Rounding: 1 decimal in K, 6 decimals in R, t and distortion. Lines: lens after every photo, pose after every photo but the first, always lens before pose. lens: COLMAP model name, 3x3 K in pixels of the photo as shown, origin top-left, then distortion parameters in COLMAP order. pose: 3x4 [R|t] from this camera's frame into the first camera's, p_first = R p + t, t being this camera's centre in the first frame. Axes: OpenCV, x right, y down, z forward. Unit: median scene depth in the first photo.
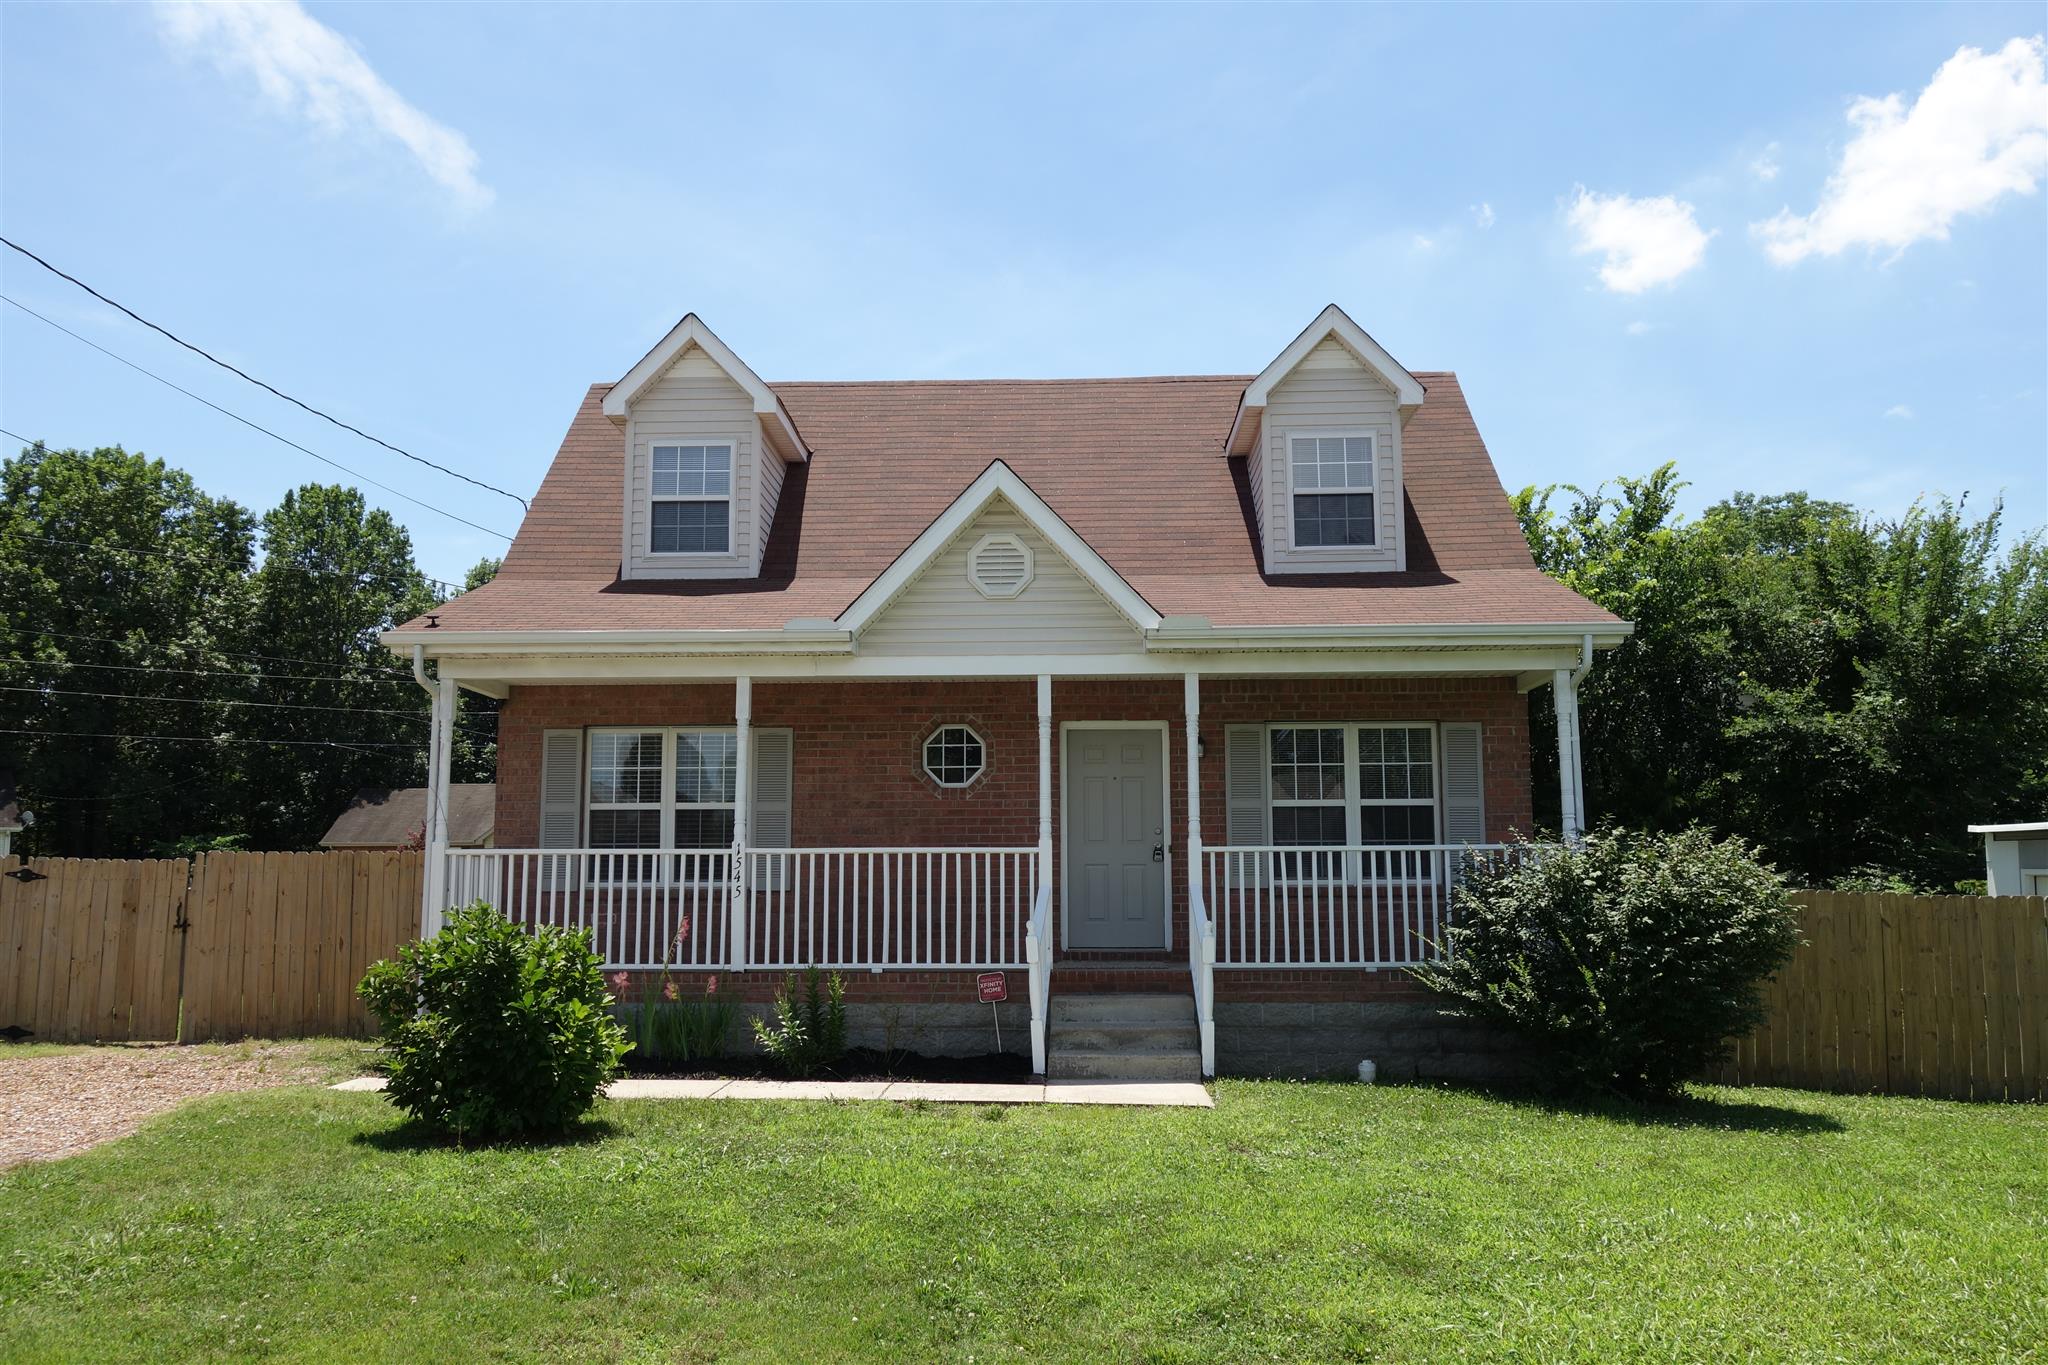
lens RADIAL K [[1608.8, 0, 1024.0], [0, 1608.8, 682.5], [0, 0, 1]] dist [0.022211, 0.004551]
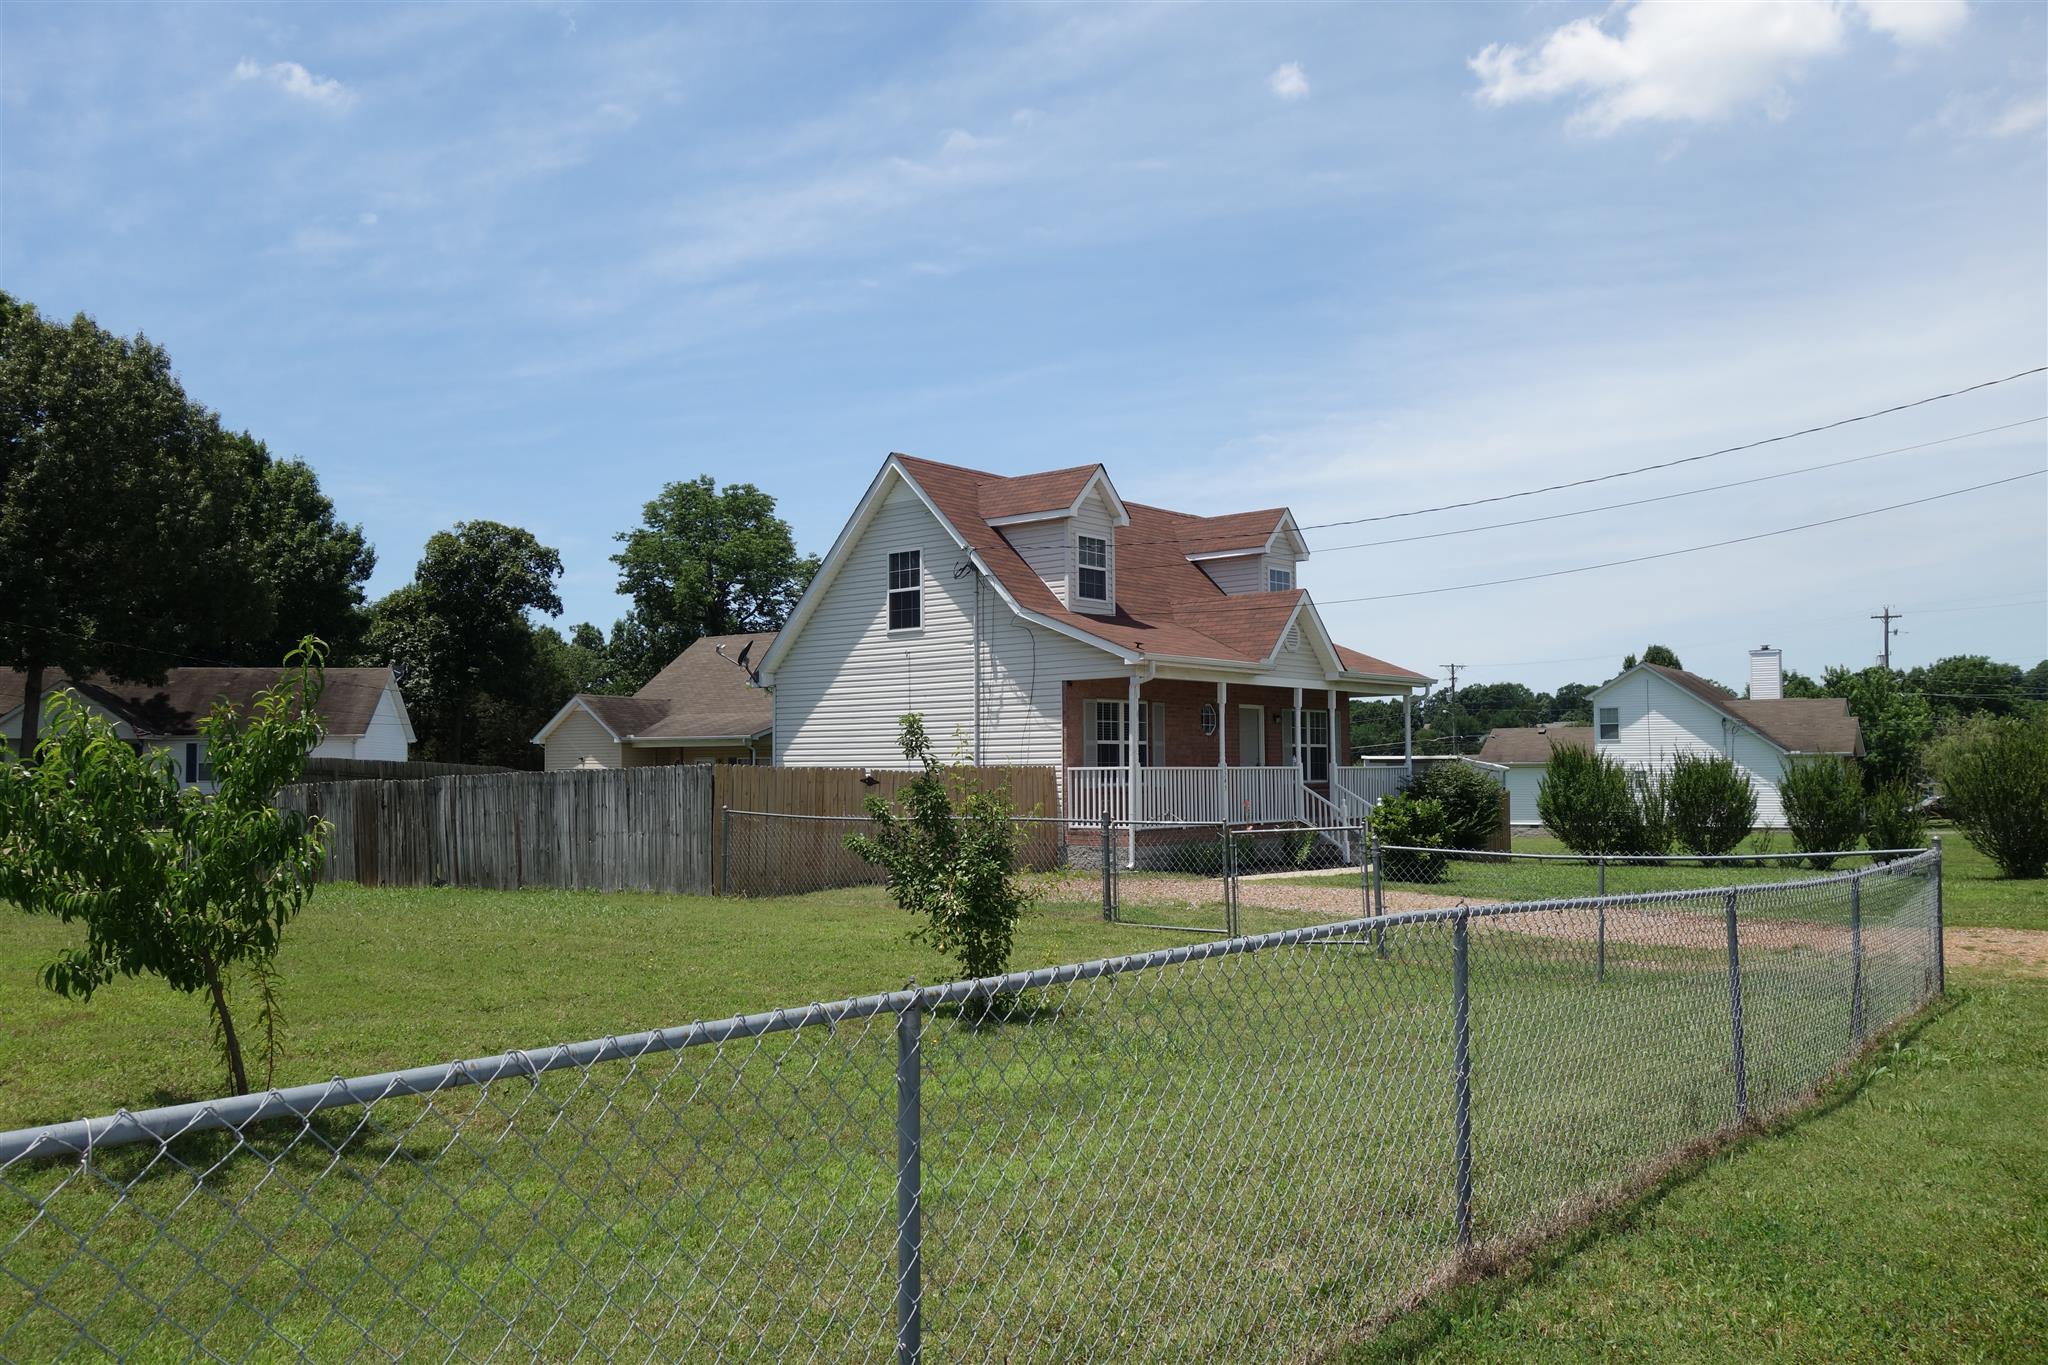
lens RADIAL K [[1608.8, 0, 1024.0], [0, 1608.8, 682.5], [0, 0, 1]] dist [0.022211, 0.004551]
pose [[0.529929, 0.045392, 0.846826, -1.812548], [-0.088186, 0.996102, 0.001792, 0.015578], [-0.843444, -0.075627, 0.531866, 0.135741]]
